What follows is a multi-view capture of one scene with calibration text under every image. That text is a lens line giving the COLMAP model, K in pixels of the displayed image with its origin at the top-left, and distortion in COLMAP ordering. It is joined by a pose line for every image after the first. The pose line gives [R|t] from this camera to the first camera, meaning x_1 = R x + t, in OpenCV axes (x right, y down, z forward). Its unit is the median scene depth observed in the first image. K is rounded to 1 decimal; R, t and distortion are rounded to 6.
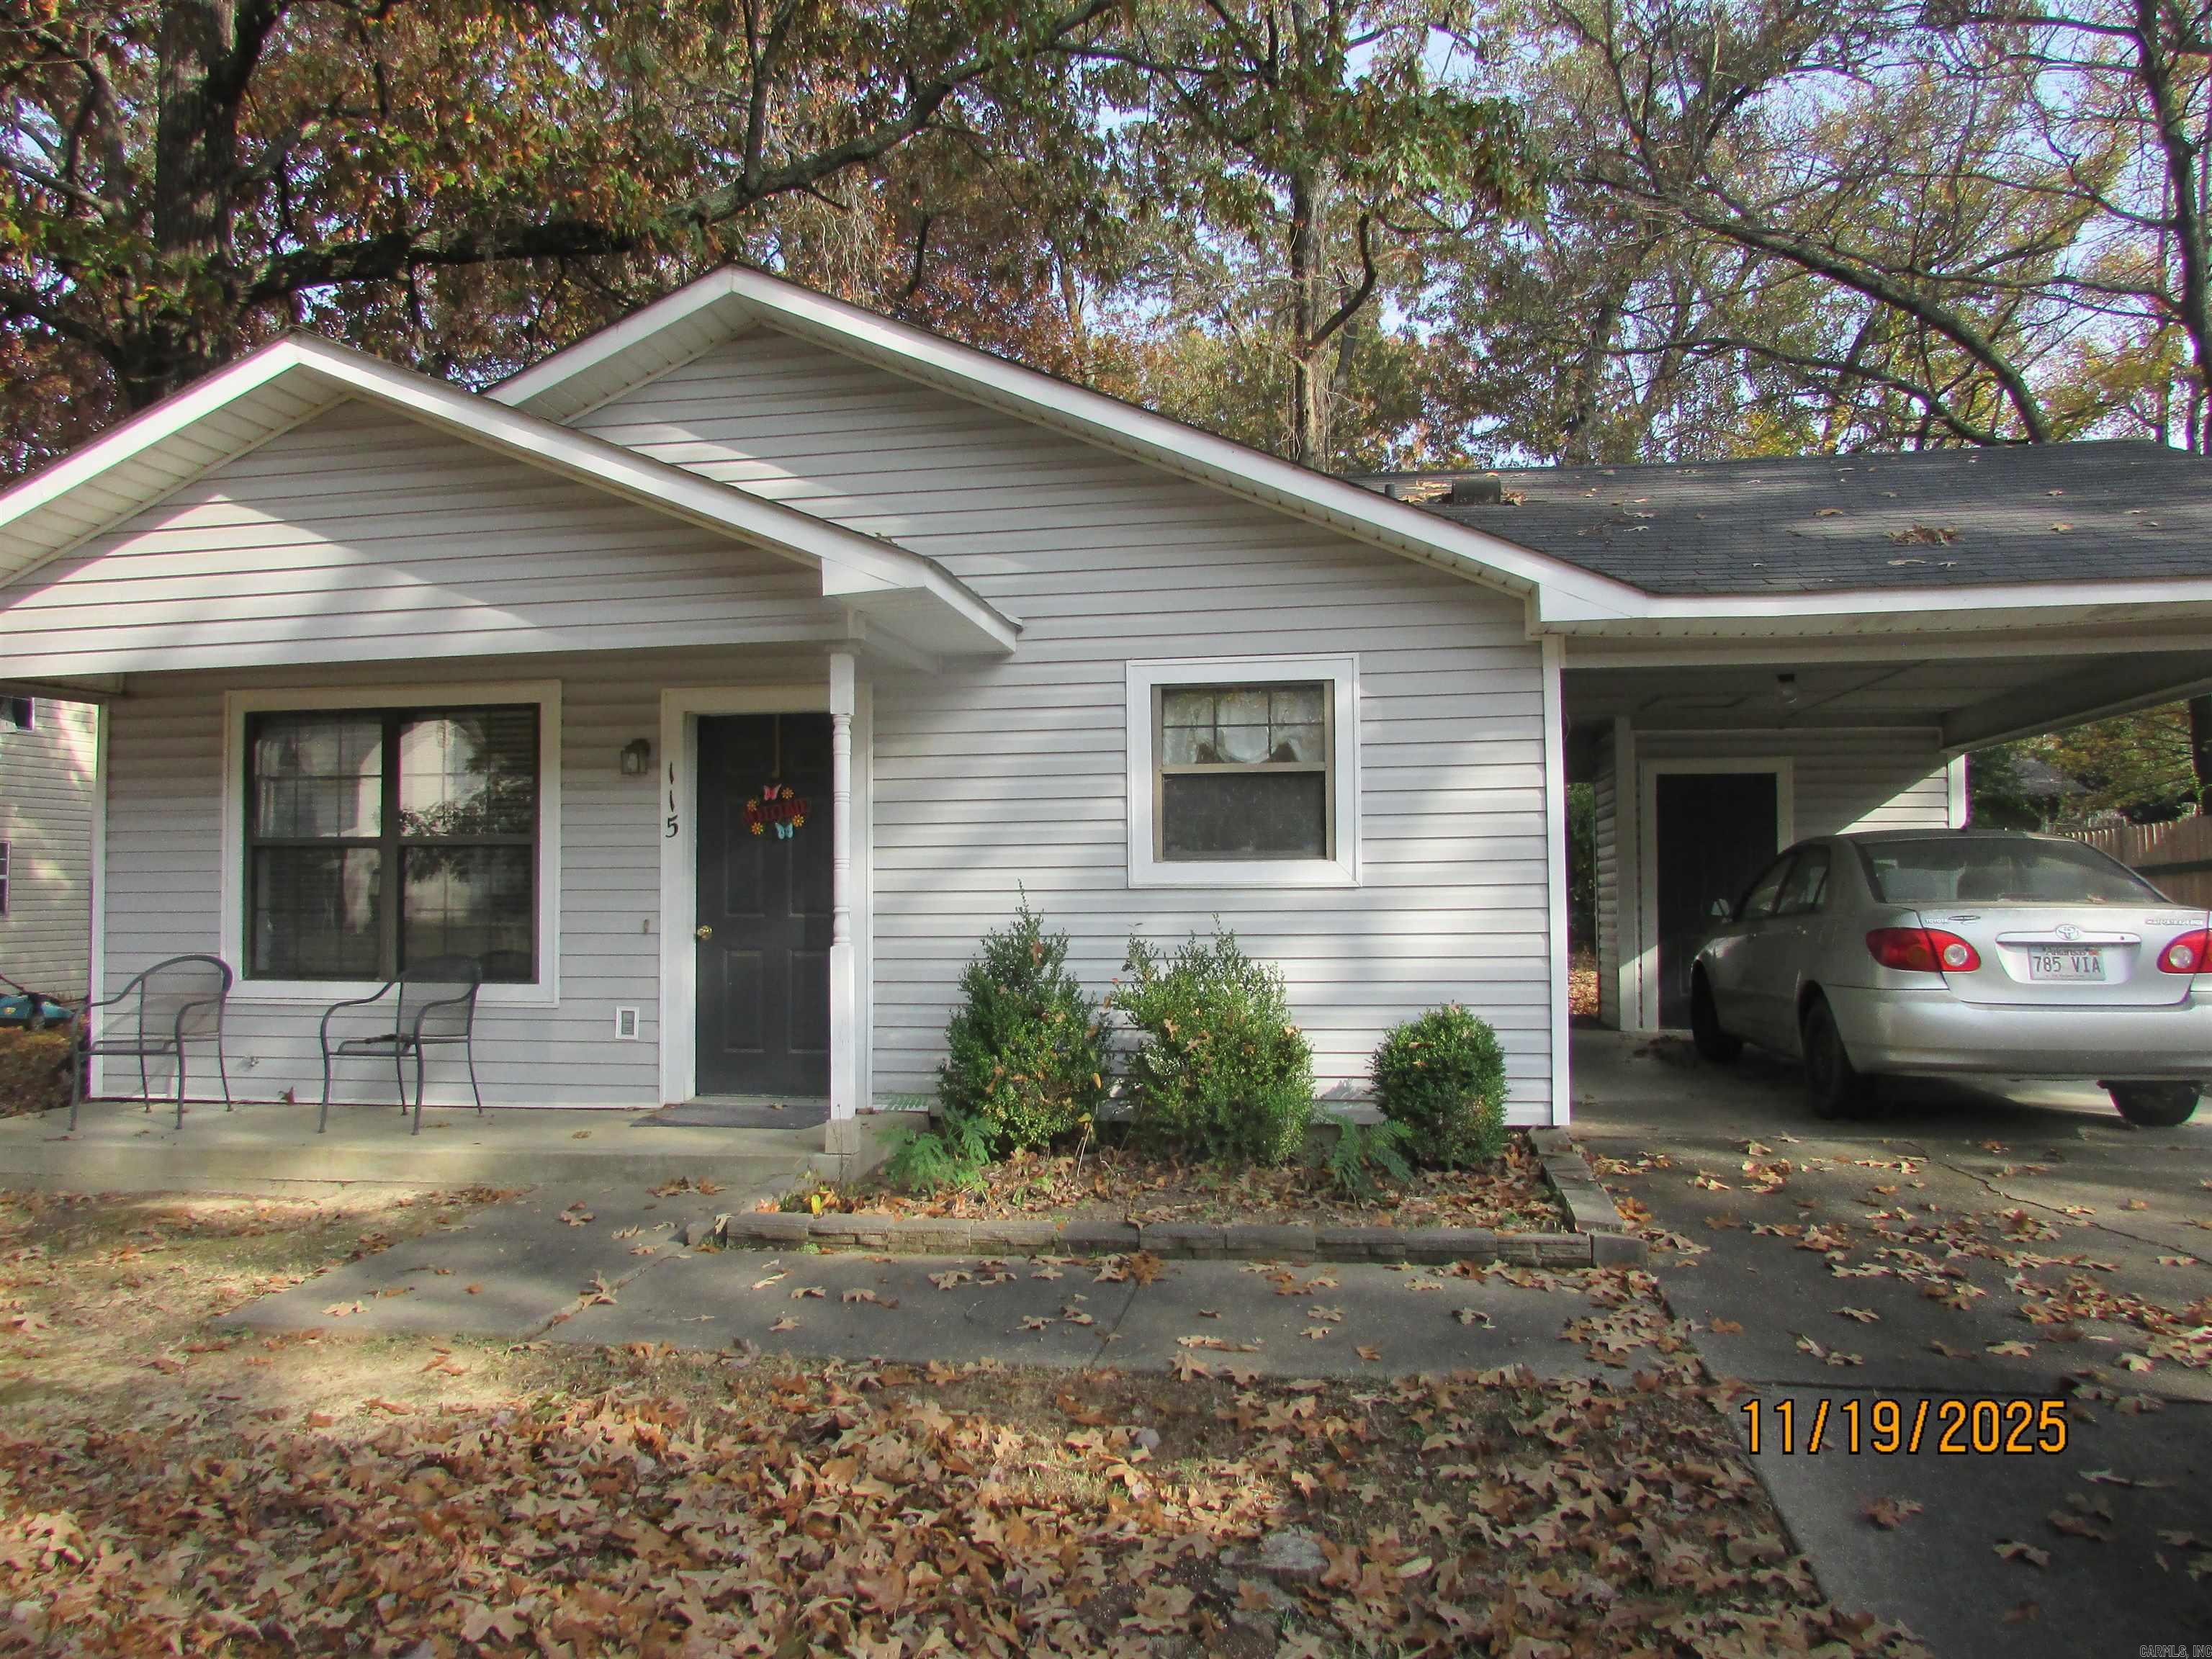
lens RADIAL K [[1553.5, 0, 1106.0], [0, 1553.5, 829.5], [0, 0, 1]] dist [-0.030417, 0.008147]
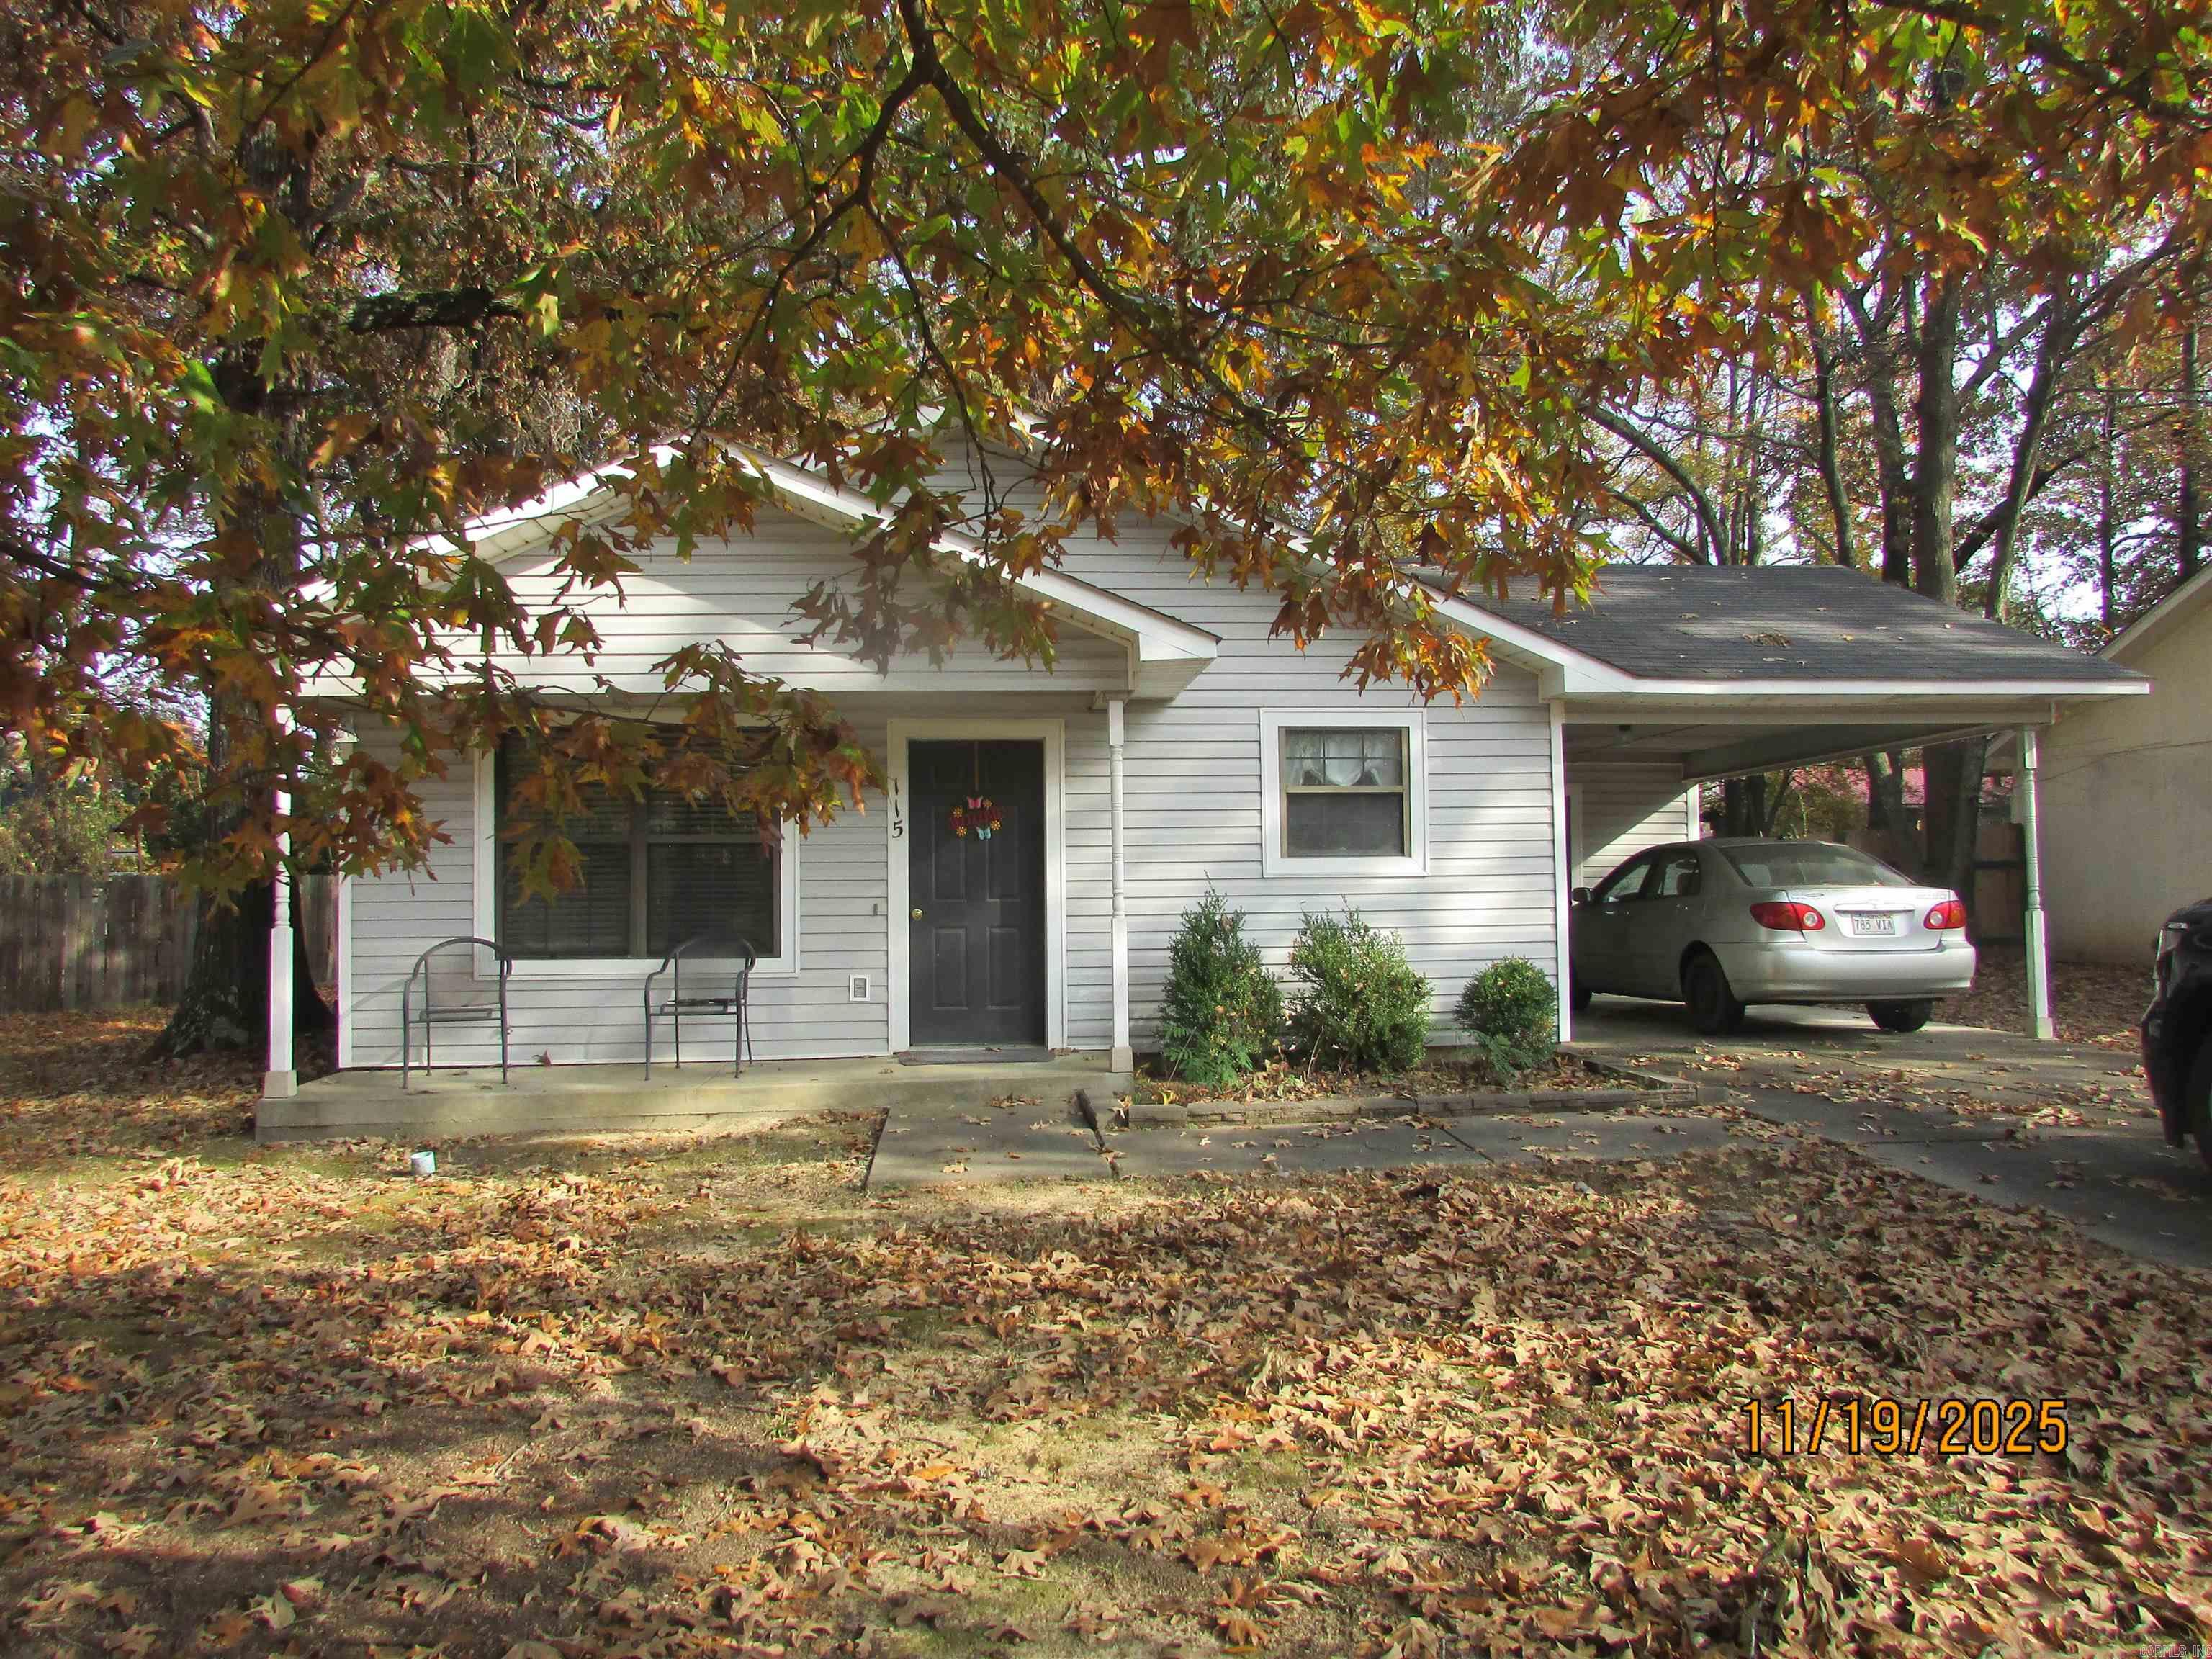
lens RADIAL K [[1553.5, 0, 1106.0], [0, 1553.5, 829.5], [0, 0, 1]] dist [-0.030417, 0.008147]
pose [[0.963203, 0.007764, 0.268663, -0.480721], [-0.005626, 0.999946, -0.008726, 0.008834], [-0.268717, 0.006893, 0.963195, -0.259379]]
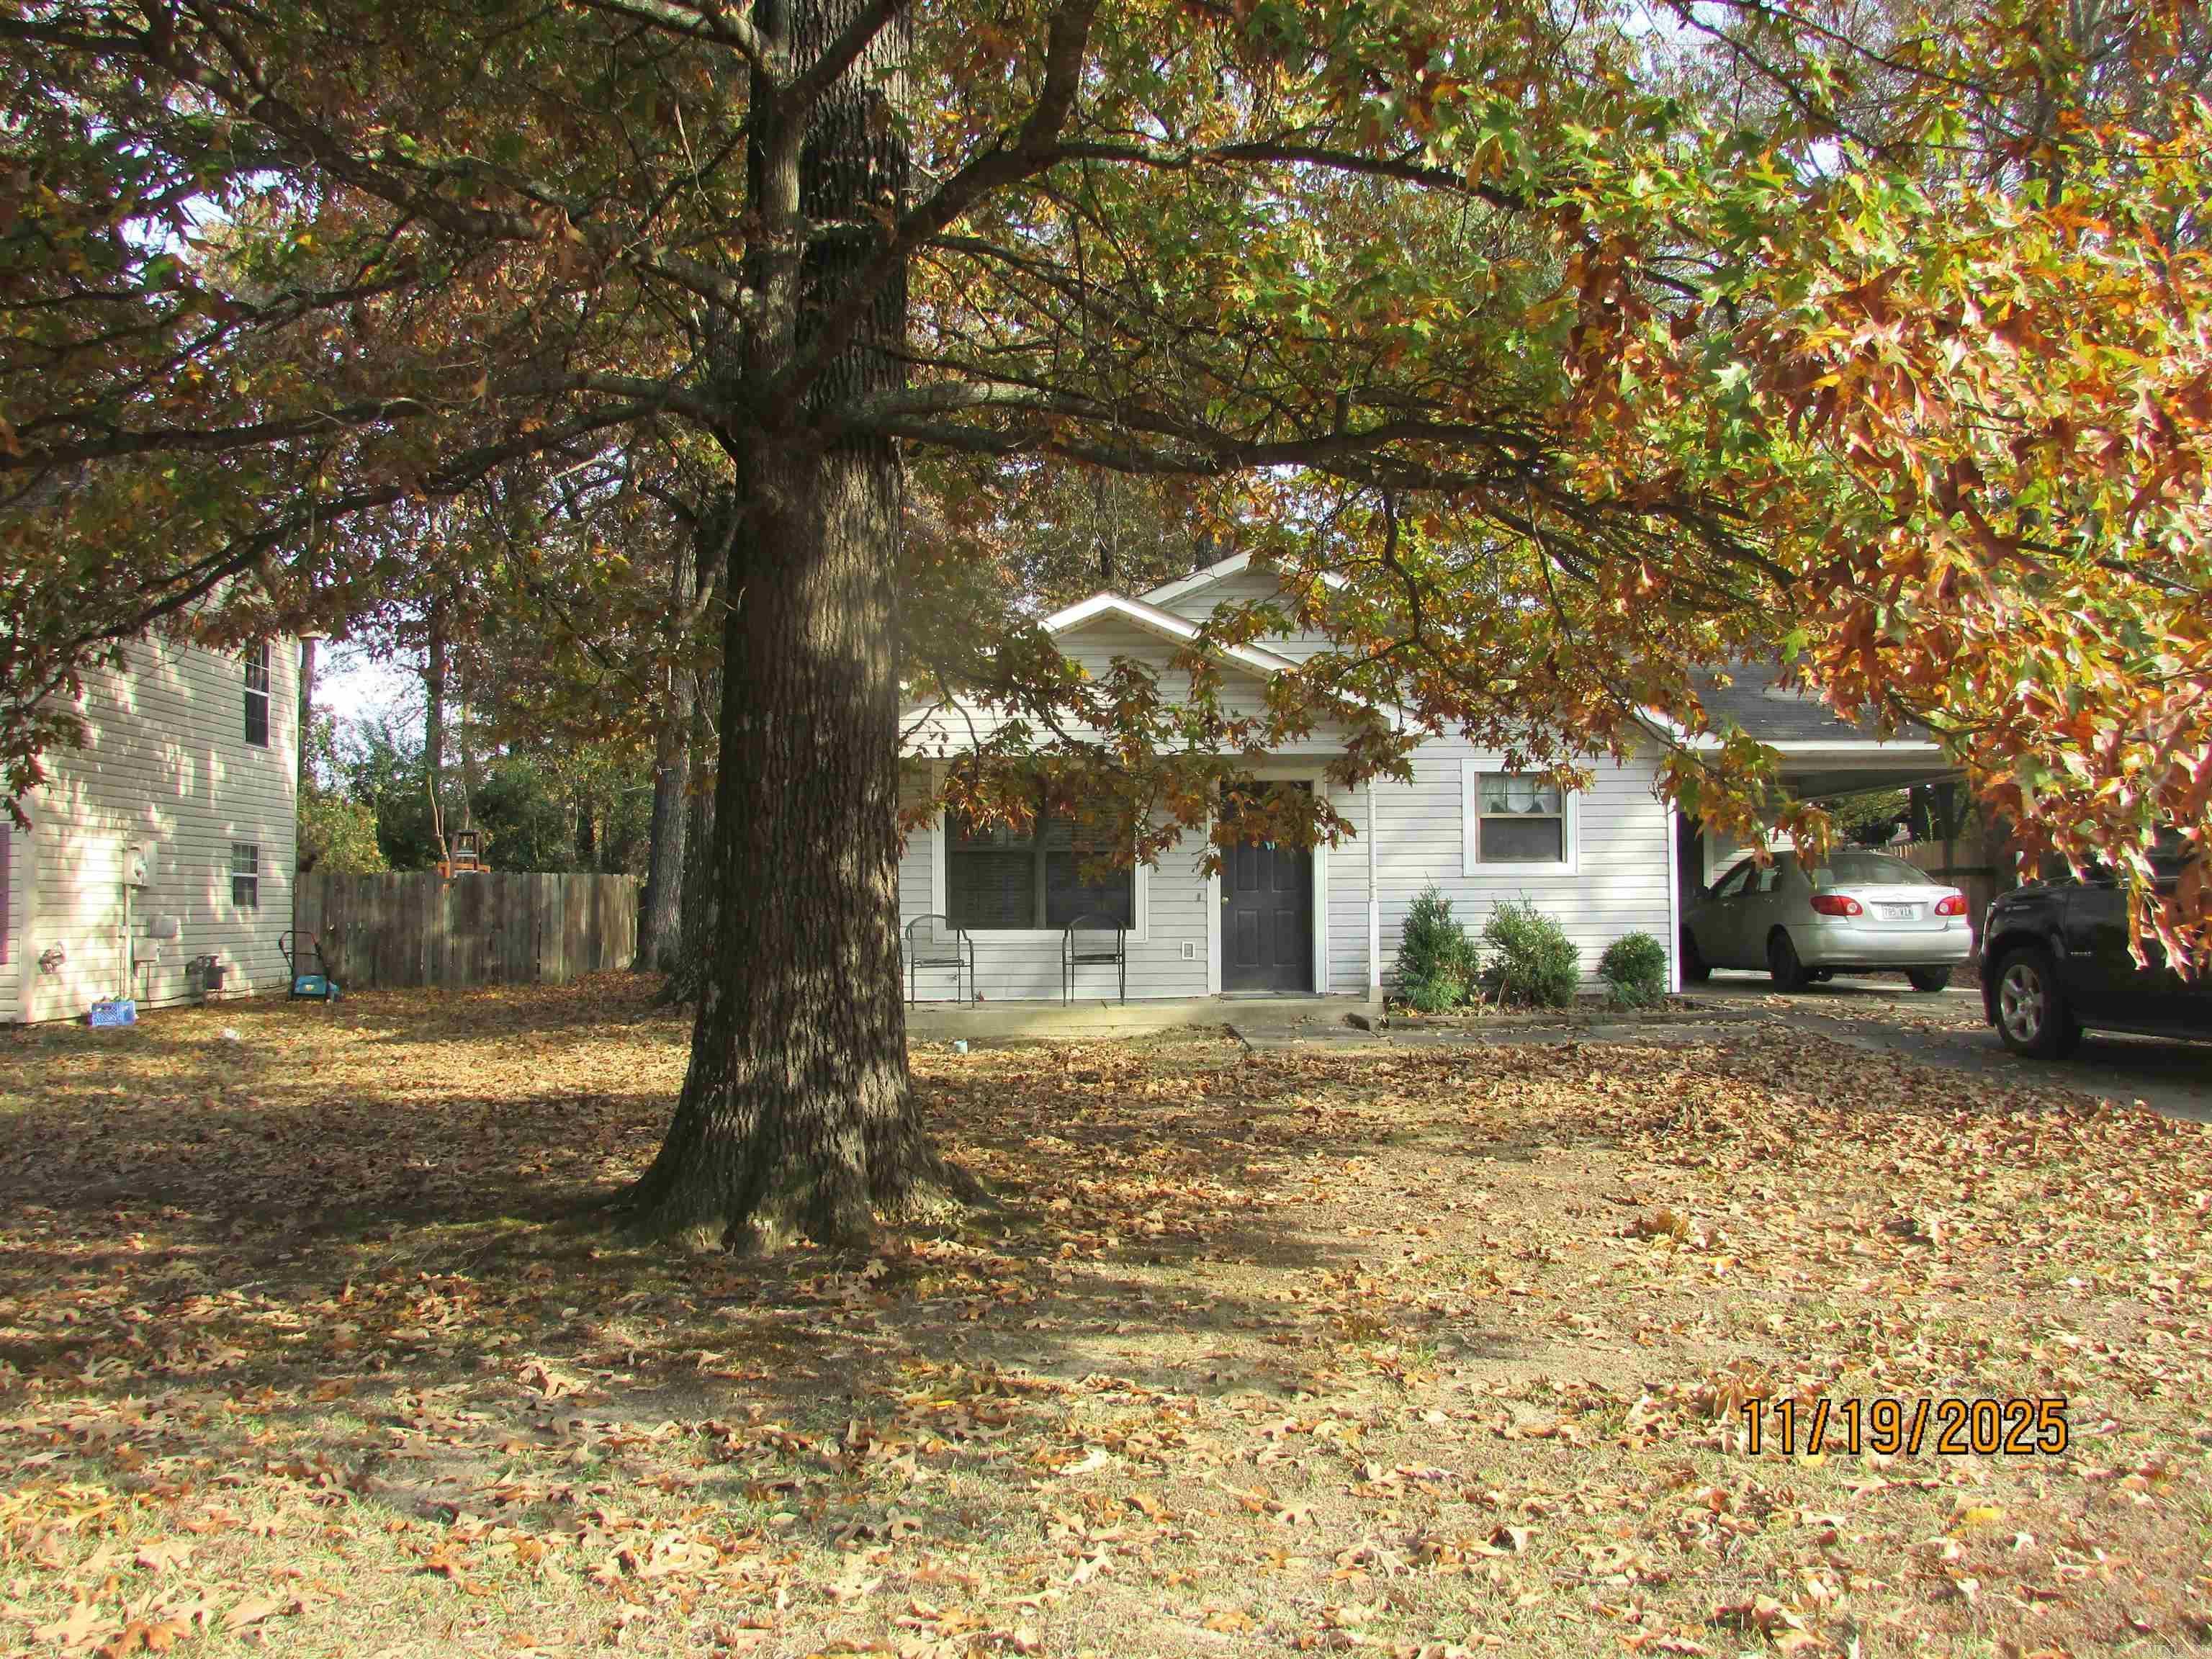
lens RADIAL K [[1880.4, 0, 1106.0], [0, 1880.4, 829.5], [0, 0, 1]] dist [-0.045519, -0.001086]
pose [[0.976410, 0.009062, 0.215735, -0.934165], [-0.008217, 0.999955, -0.004818, -0.006364], [-0.215769, 0.002932, 0.976440, -1.200954]]
